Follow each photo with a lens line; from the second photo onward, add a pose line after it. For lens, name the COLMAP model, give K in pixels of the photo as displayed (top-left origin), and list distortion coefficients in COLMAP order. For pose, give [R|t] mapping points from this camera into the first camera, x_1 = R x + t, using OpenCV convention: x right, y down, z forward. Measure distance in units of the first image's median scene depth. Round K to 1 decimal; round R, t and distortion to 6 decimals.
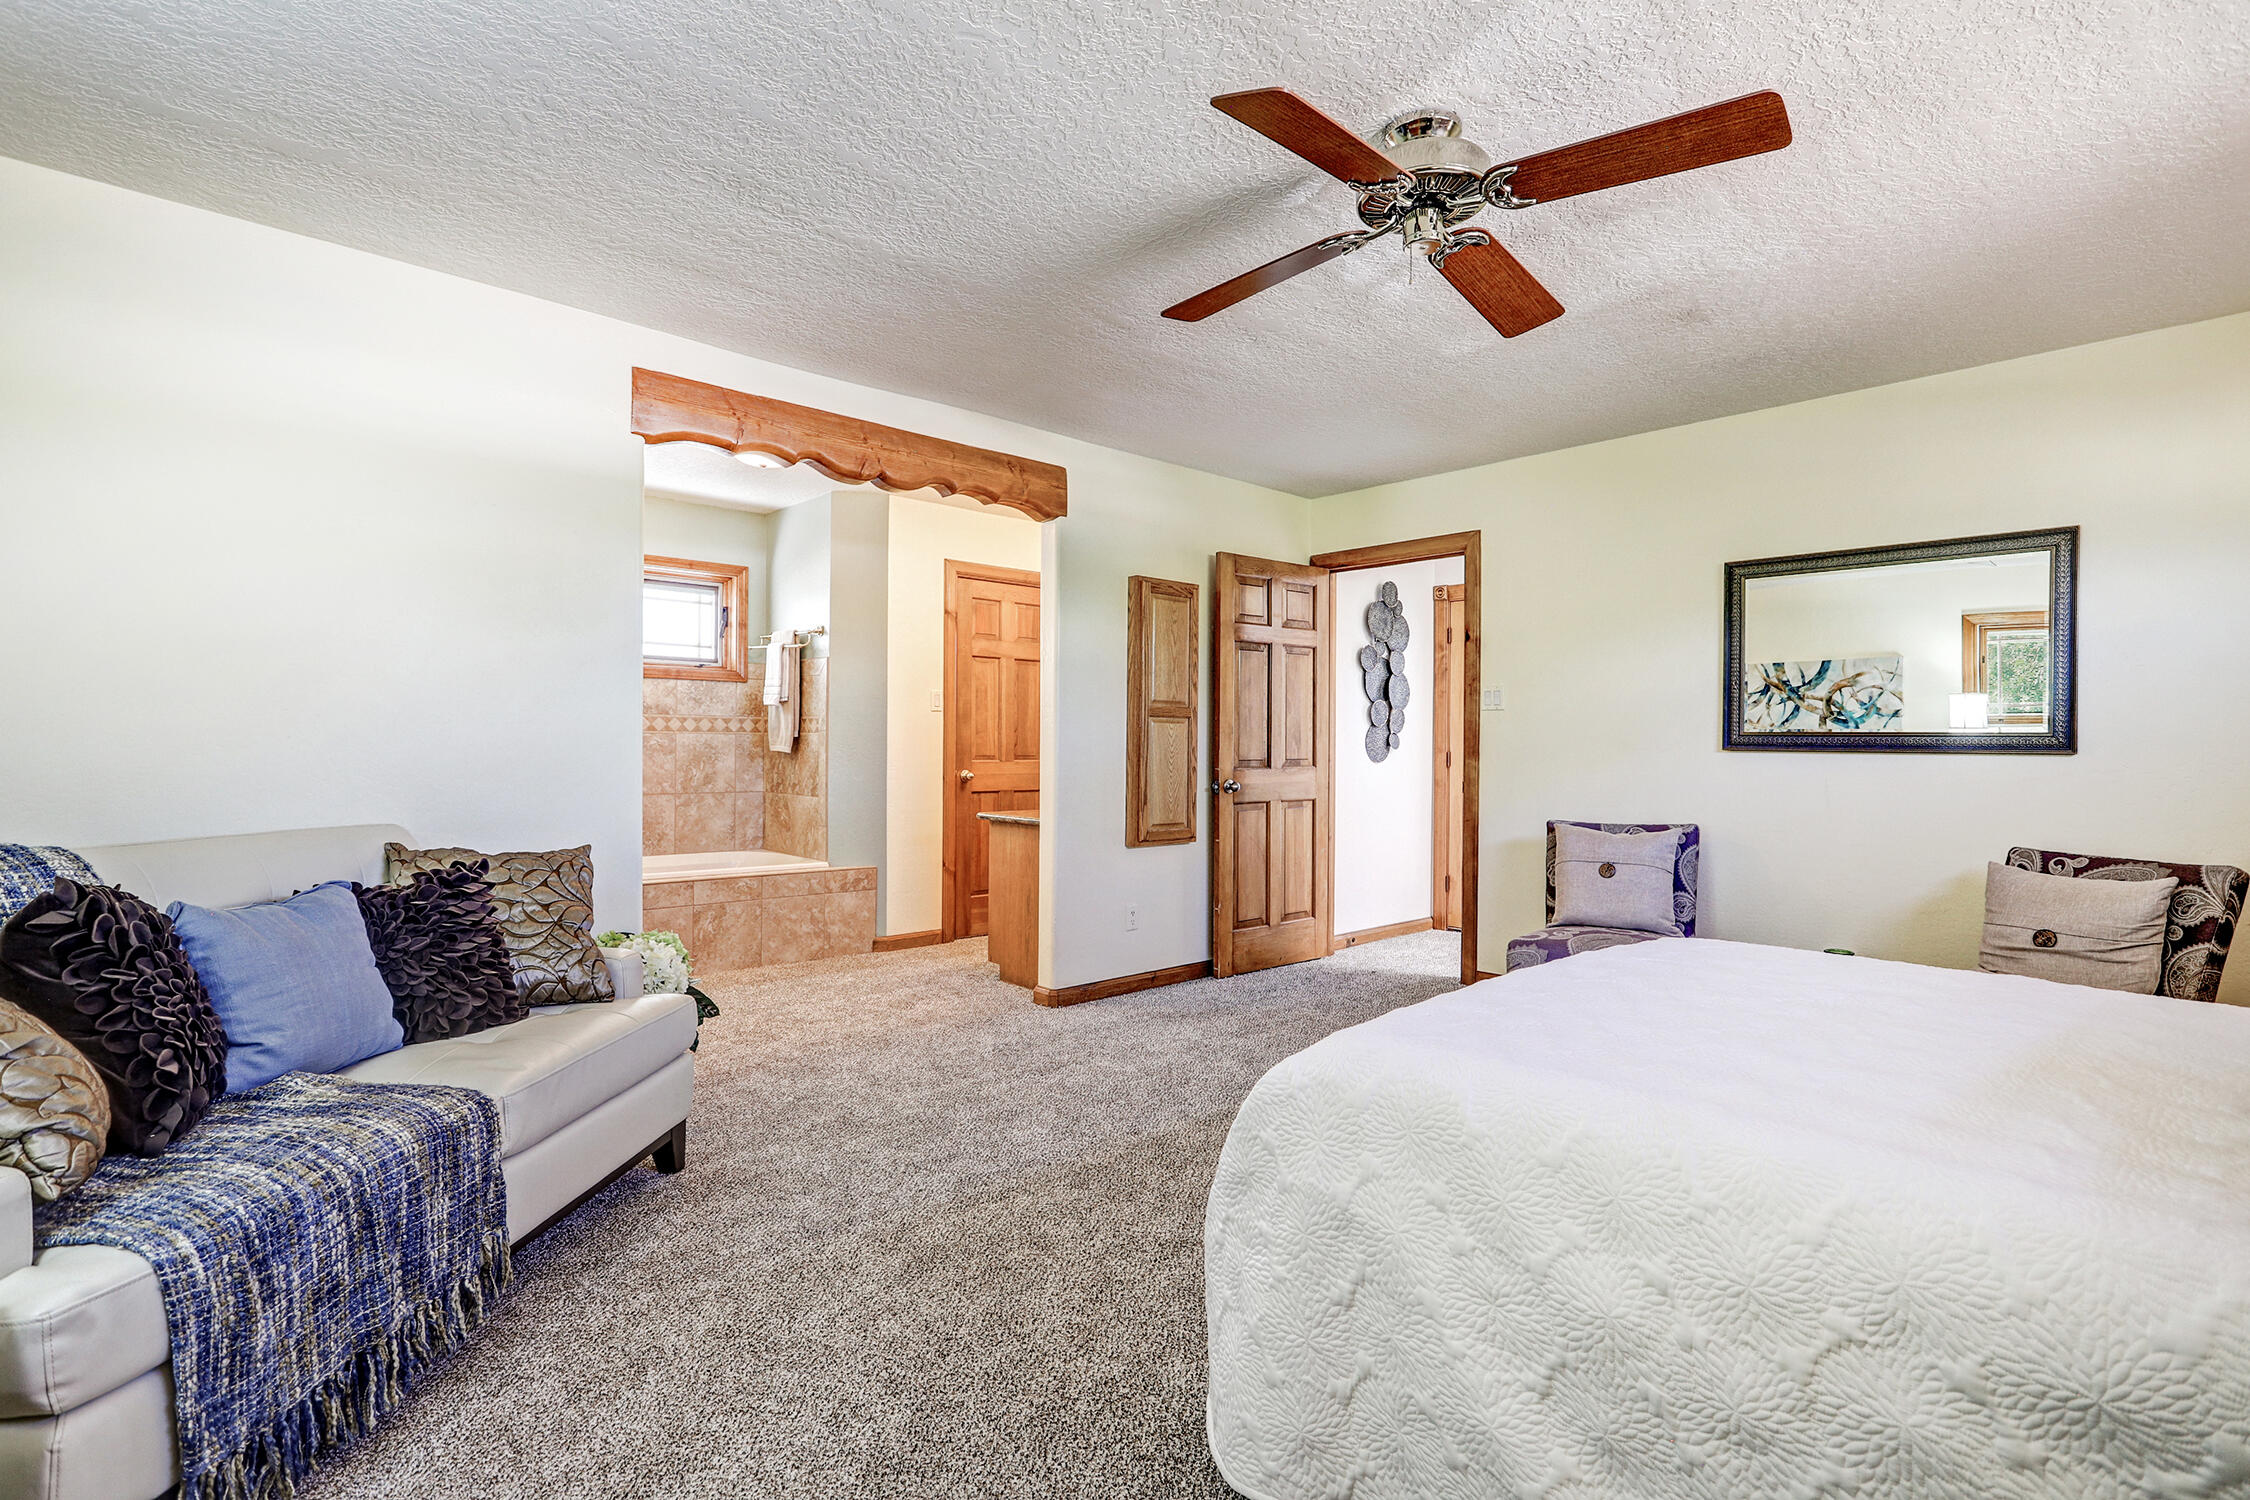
lens RADIAL K [[1073.3, 0, 1124.8], [0, 1073.3, 738.0], [0, 0, 1]] dist [0.002919, 0.001253]
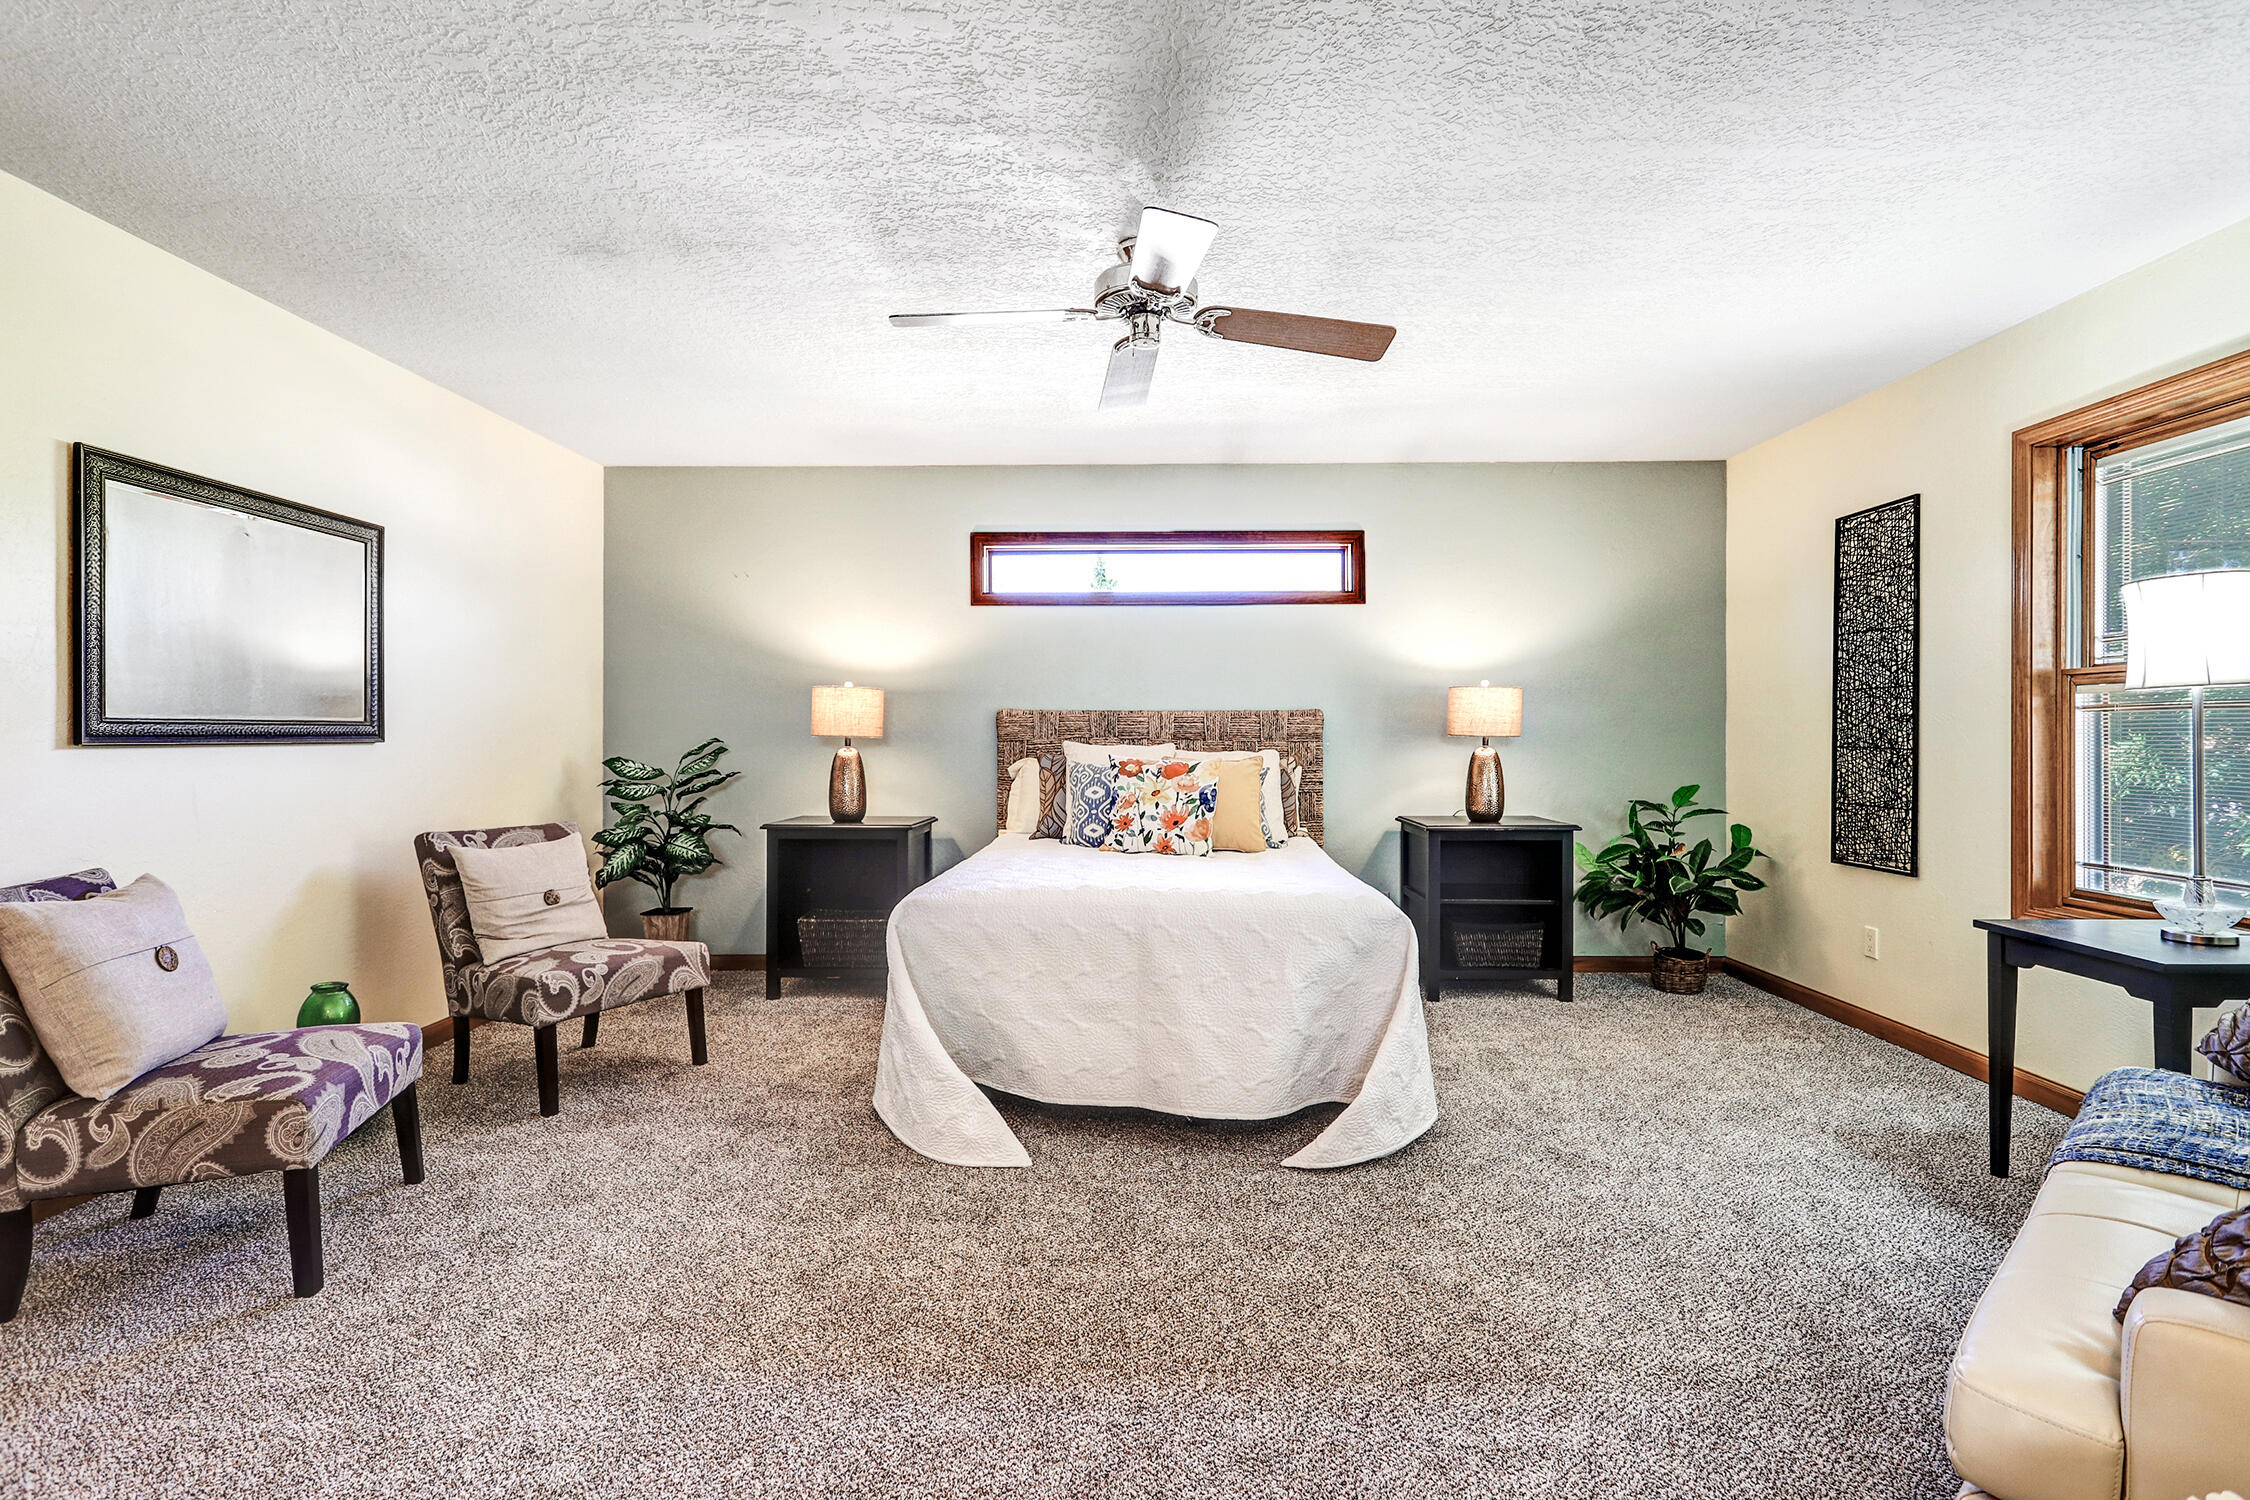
lens RADIAL K [[1068.3, 0, 1120.4], [0, 1068.3, 738.3], [0, 0, 1]] dist [-0.004951, -0.000123]
pose [[-0.720216, -0.010503, 0.693671, -0.215654], [-0.006657, 0.999944, 0.008228, -0.001586], [-0.693718, 0.001308, -0.720245, 0.740878]]
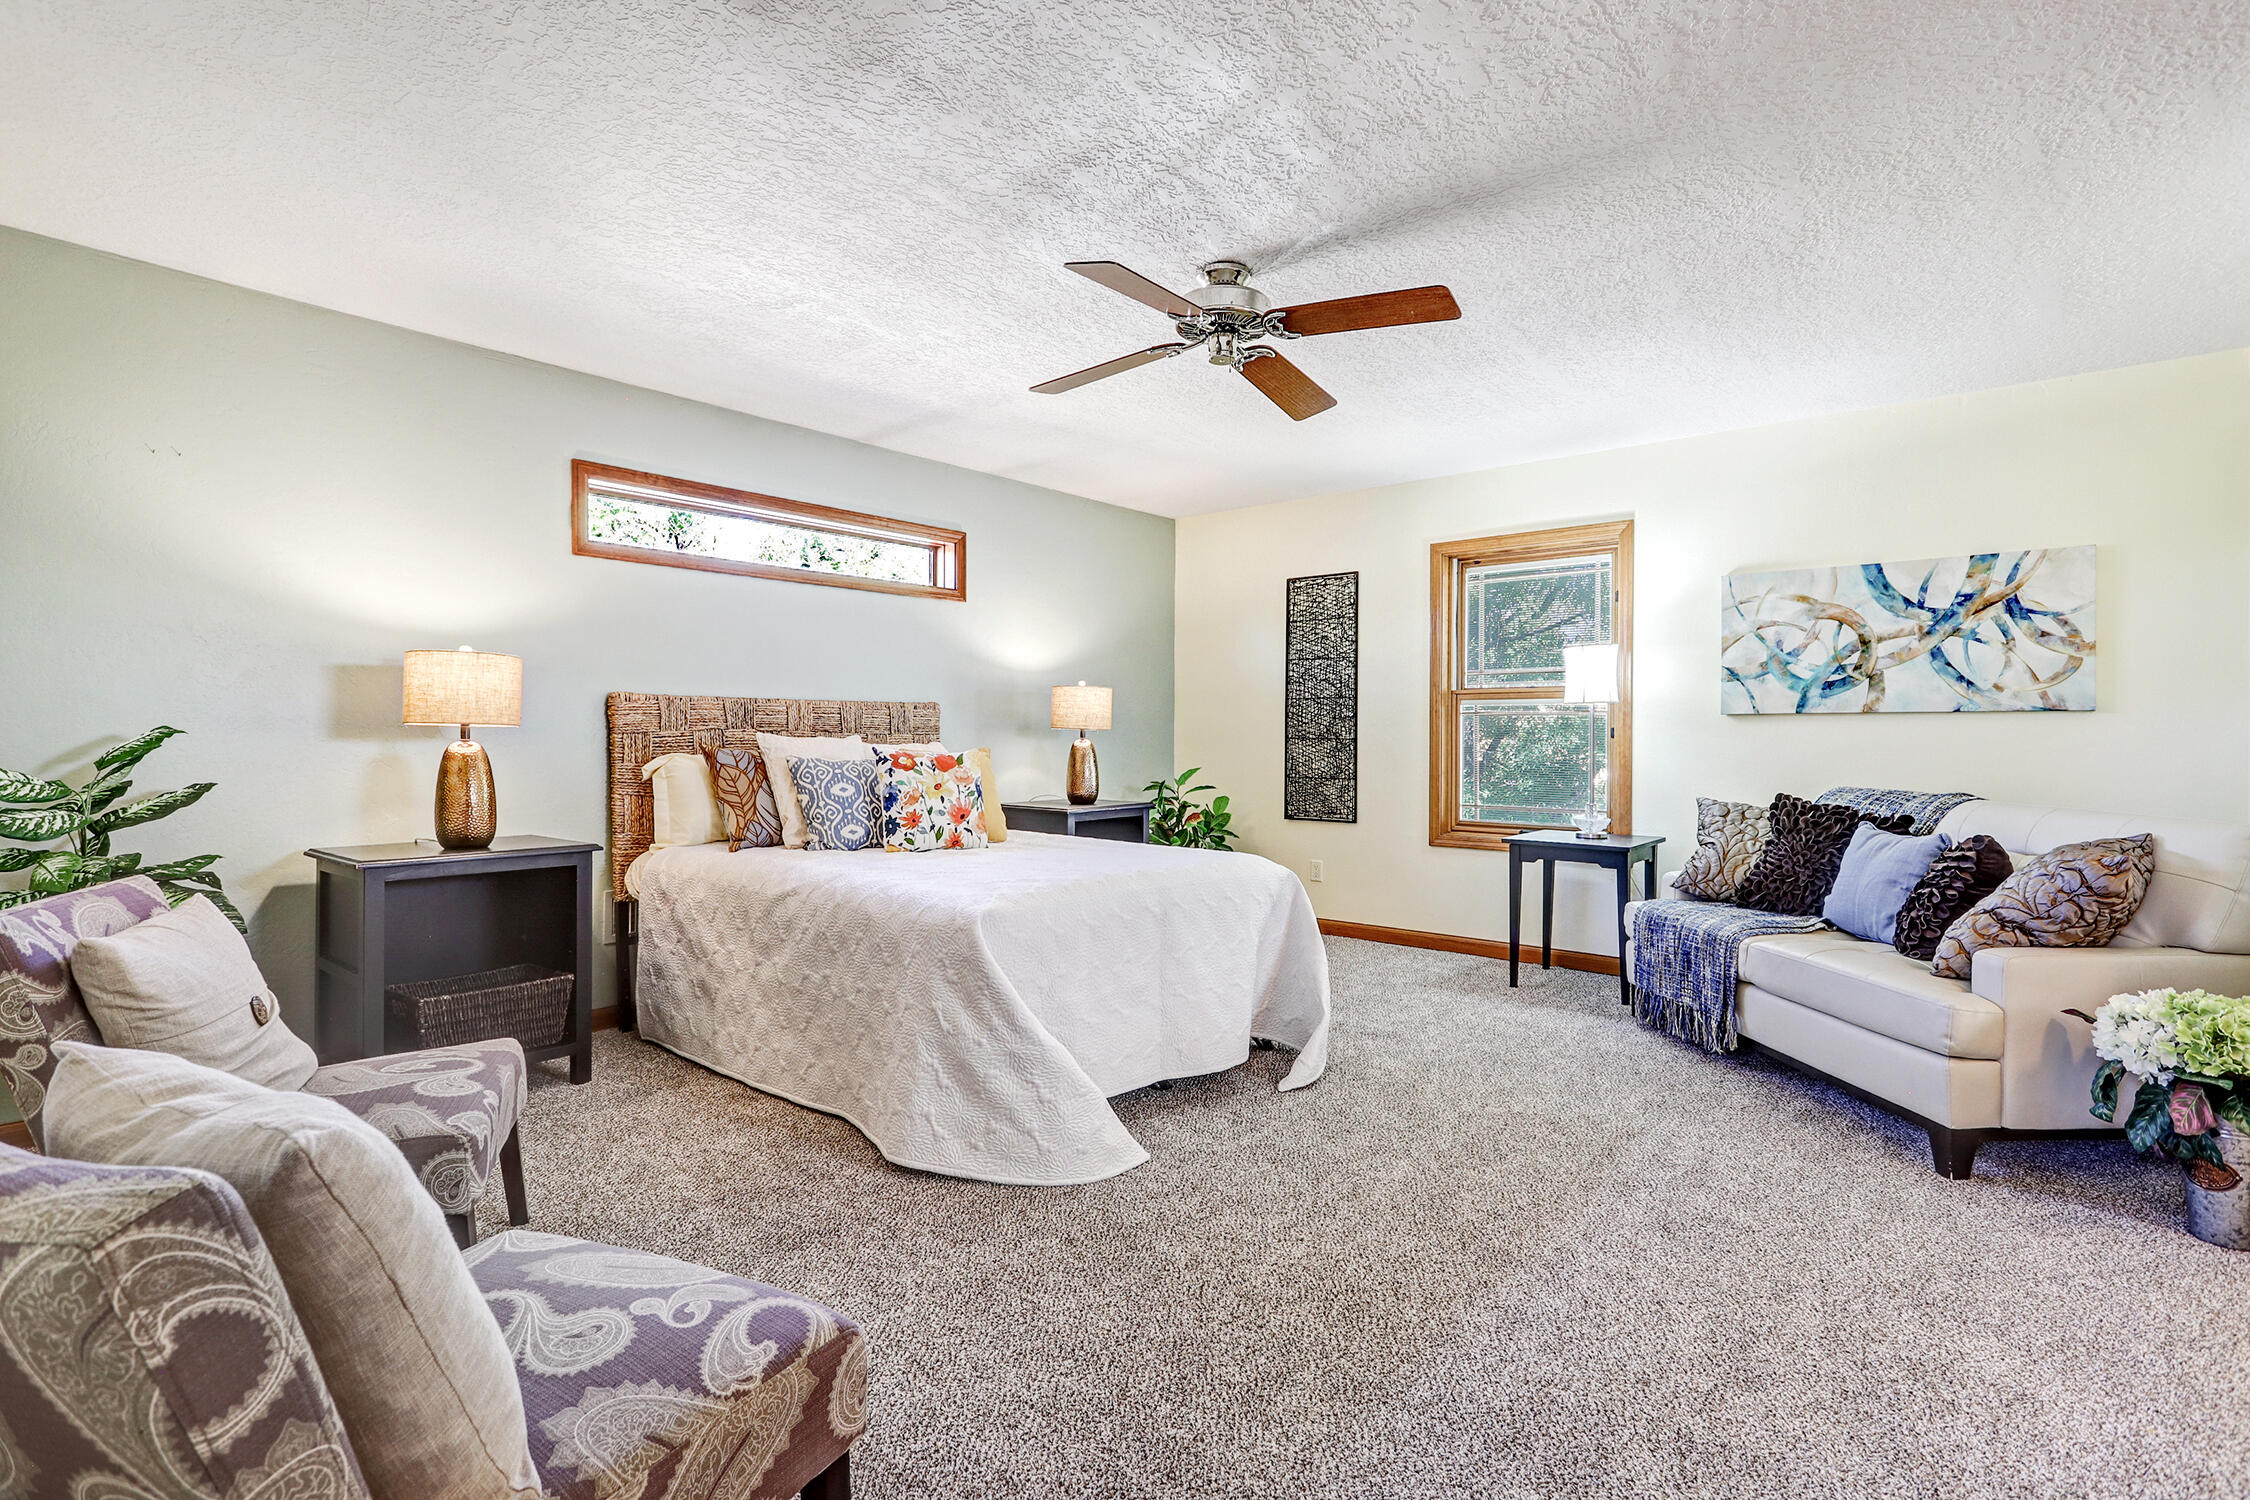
lens RADIAL K [[1073.3, 0, 1124.8], [0, 1073.3, 738.0], [0, 0, 1]] dist [0.002919, 0.001253]
pose [[-0.992484, -0.010960, -0.121886, 0.232182], [-0.011102, 0.999938, 0.000490, 0.008317], [0.121873, 0.001839, -0.992544, 0.902906]]
